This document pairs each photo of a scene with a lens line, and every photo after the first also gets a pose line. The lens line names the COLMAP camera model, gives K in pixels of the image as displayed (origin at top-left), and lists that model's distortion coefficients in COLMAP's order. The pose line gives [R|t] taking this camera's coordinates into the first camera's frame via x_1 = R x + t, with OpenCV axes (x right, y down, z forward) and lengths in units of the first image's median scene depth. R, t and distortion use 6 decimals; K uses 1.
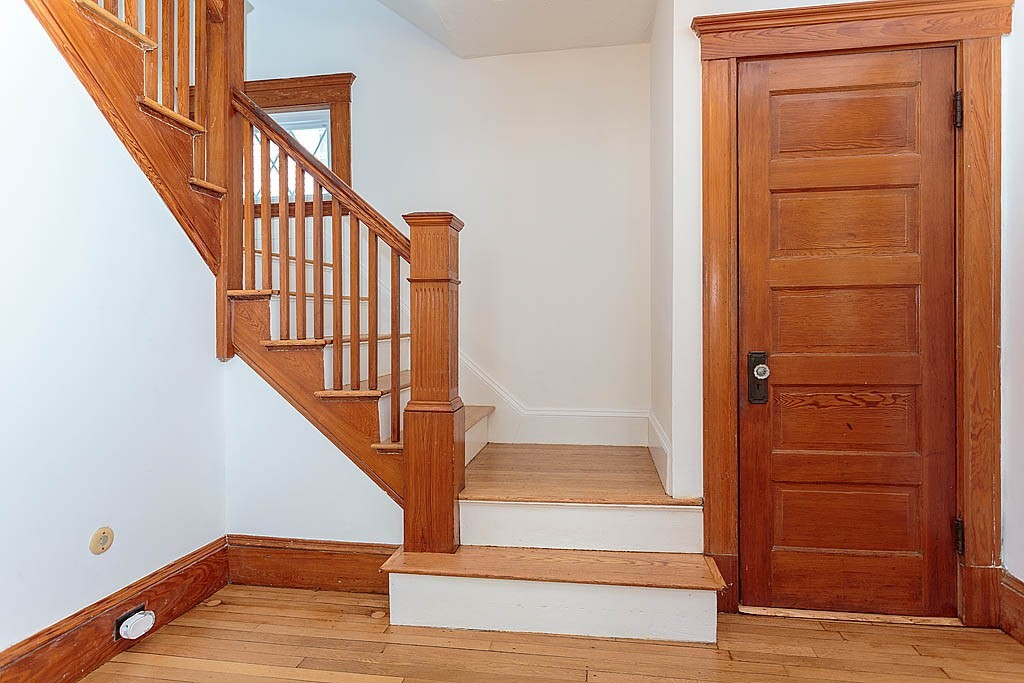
lens RADIAL K [[568.7, 0, 512.0], [0, 568.7, 341.5], [0, 0, 1]] dist [-0.001497, 0.000272]
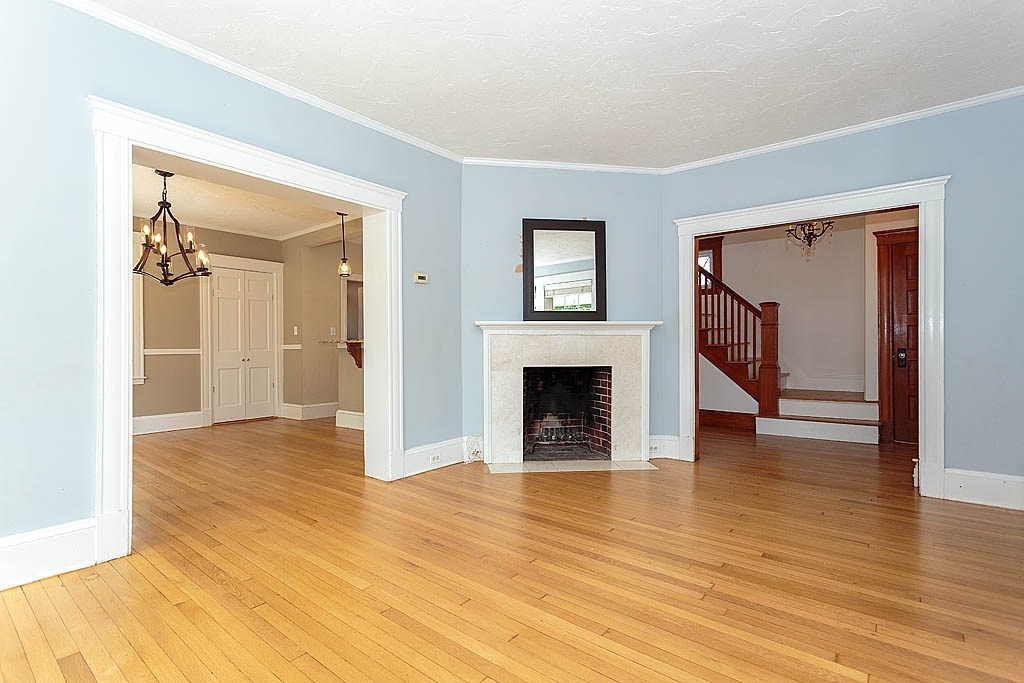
lens RADIAL K [[494.6, 0, 512.0], [0, 494.6, 341.5], [0, 0, 1]] dist [0.000313, 0.000270]
pose [[0.869190, -0.002847, -0.494471, -0.029940], [-0.005976, 0.999850, -0.016260, 0.033384], [0.494443, 0.017088, 0.869042, -1.979222]]
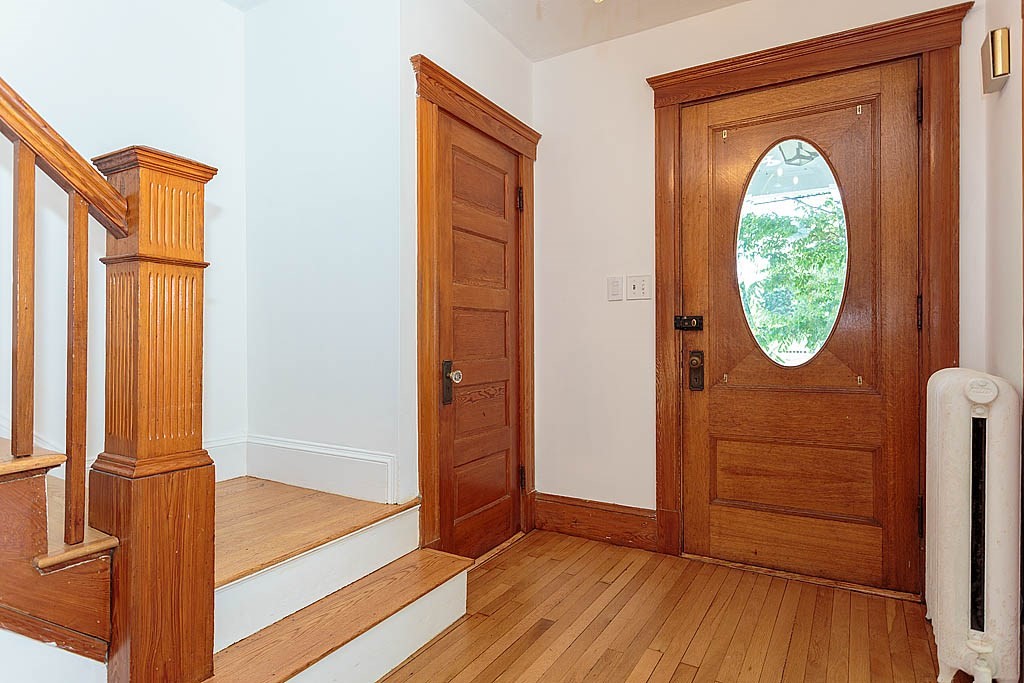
lens RADIAL K [[568.7, 0, 512.0], [0, 568.7, 341.5], [0, 0, 1]] dist [-0.001497, 0.000272]
pose [[0.367400, 0.001907, 0.930061, -0.597090], [0.008828, 0.999946, -0.005538, -0.012906], [-0.930021, 0.010245, 0.367363, 0.421589]]
